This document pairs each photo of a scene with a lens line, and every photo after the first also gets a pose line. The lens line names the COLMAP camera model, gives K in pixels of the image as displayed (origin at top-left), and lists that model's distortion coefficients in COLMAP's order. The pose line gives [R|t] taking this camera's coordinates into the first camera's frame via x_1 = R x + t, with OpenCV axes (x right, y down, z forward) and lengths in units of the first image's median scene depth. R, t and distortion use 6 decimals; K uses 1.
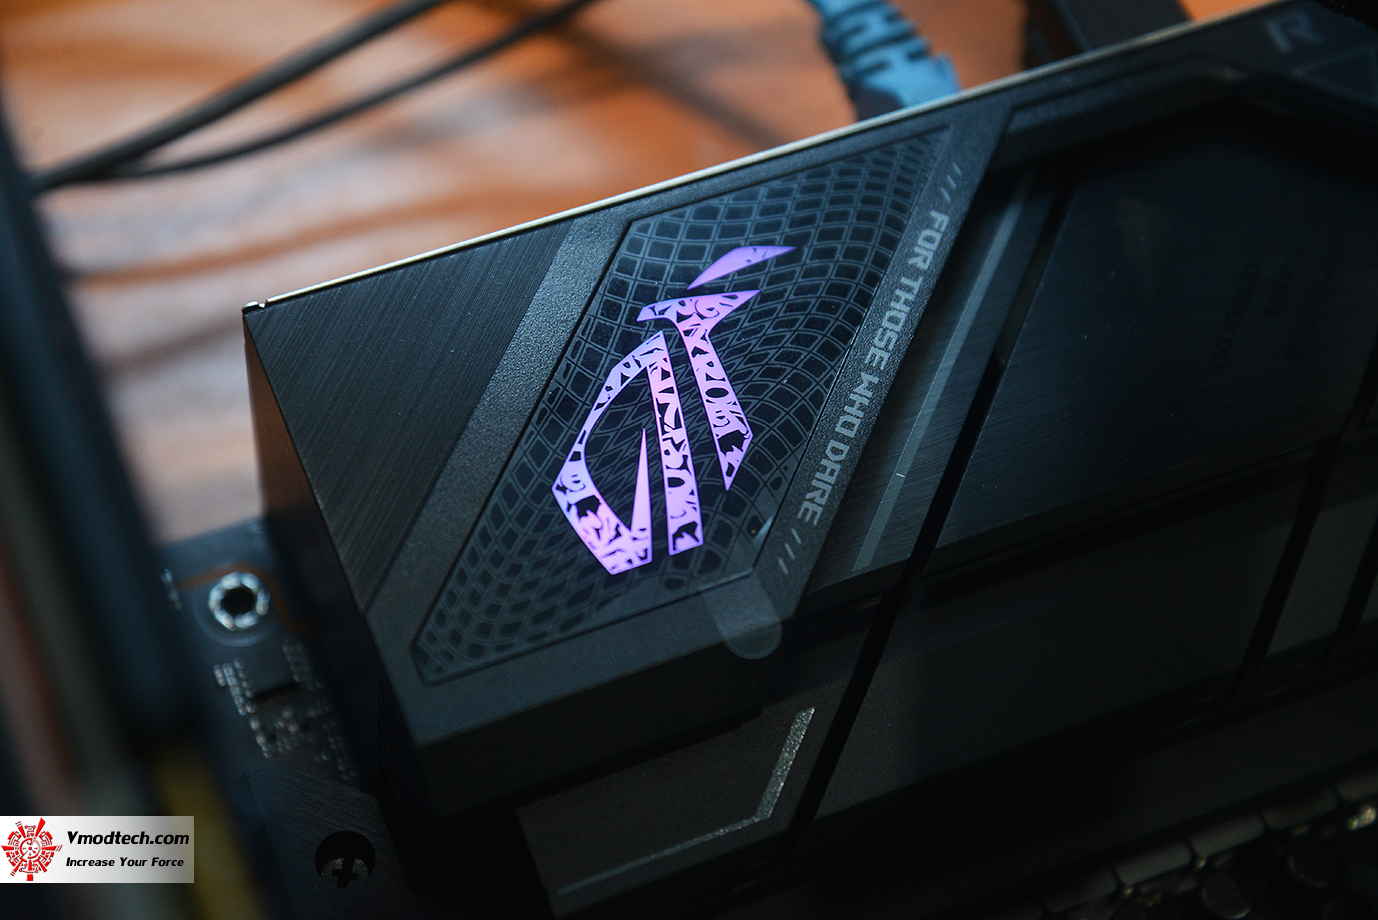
lens RADIAL K [[2440.9, 0, 682.1], [0, 2440.9, 461.0], [0, 0, 1]] dist [0.140397, 0.000000]
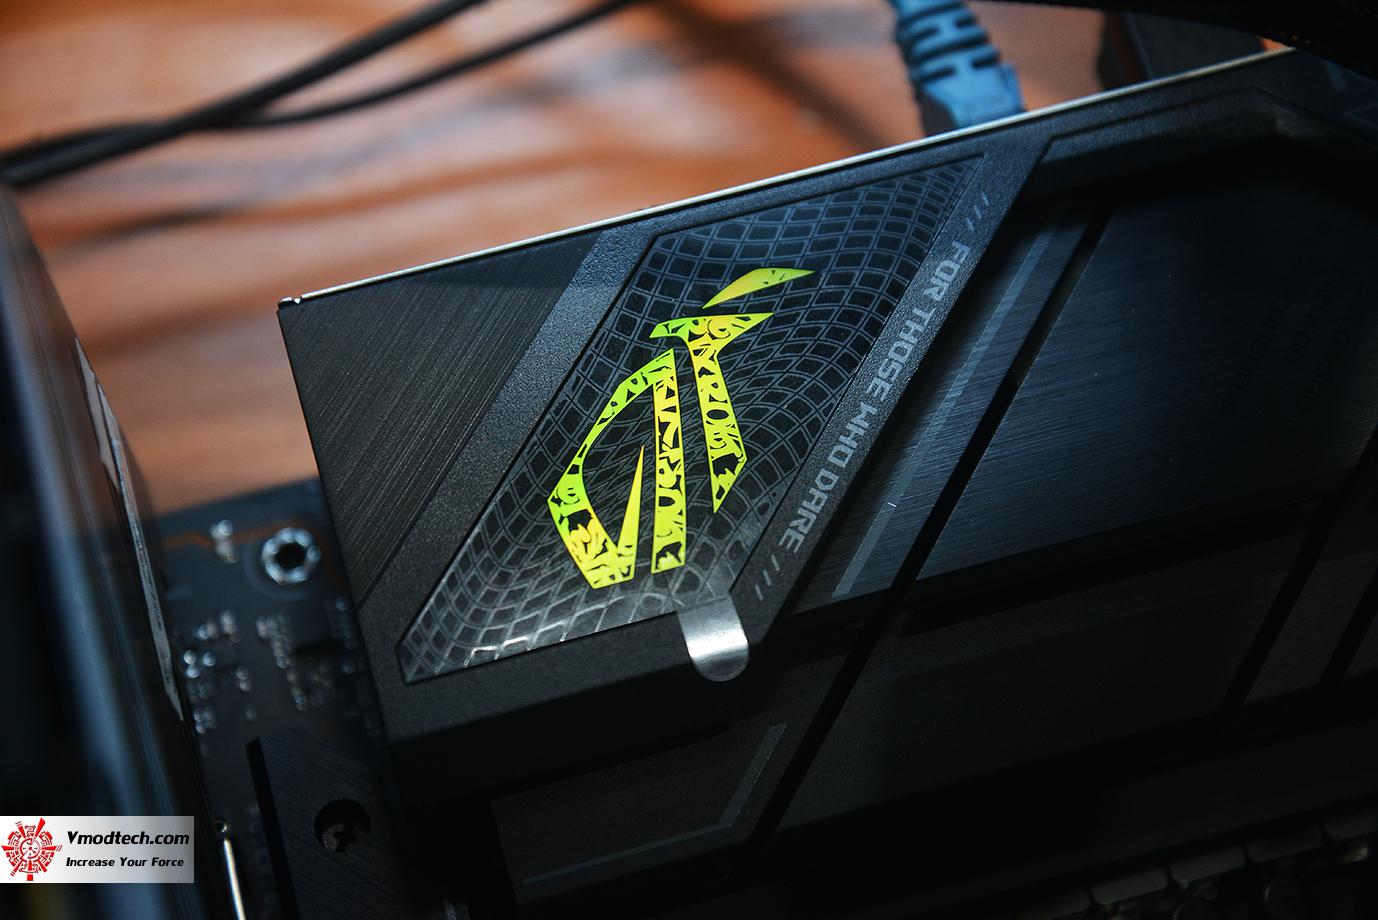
lens RADIAL K [[2440.9, 0, 682.0], [0, 2440.9, 457.7], [0, 0, 1]] dist [0.140397, 0.000000]
pose [[0.990597, 0.072391, -0.116090, 0.119519], [-0.063048, 0.994617, 0.082231, -0.092859], [0.121418, -0.074139, 0.989829, -0.030239]]
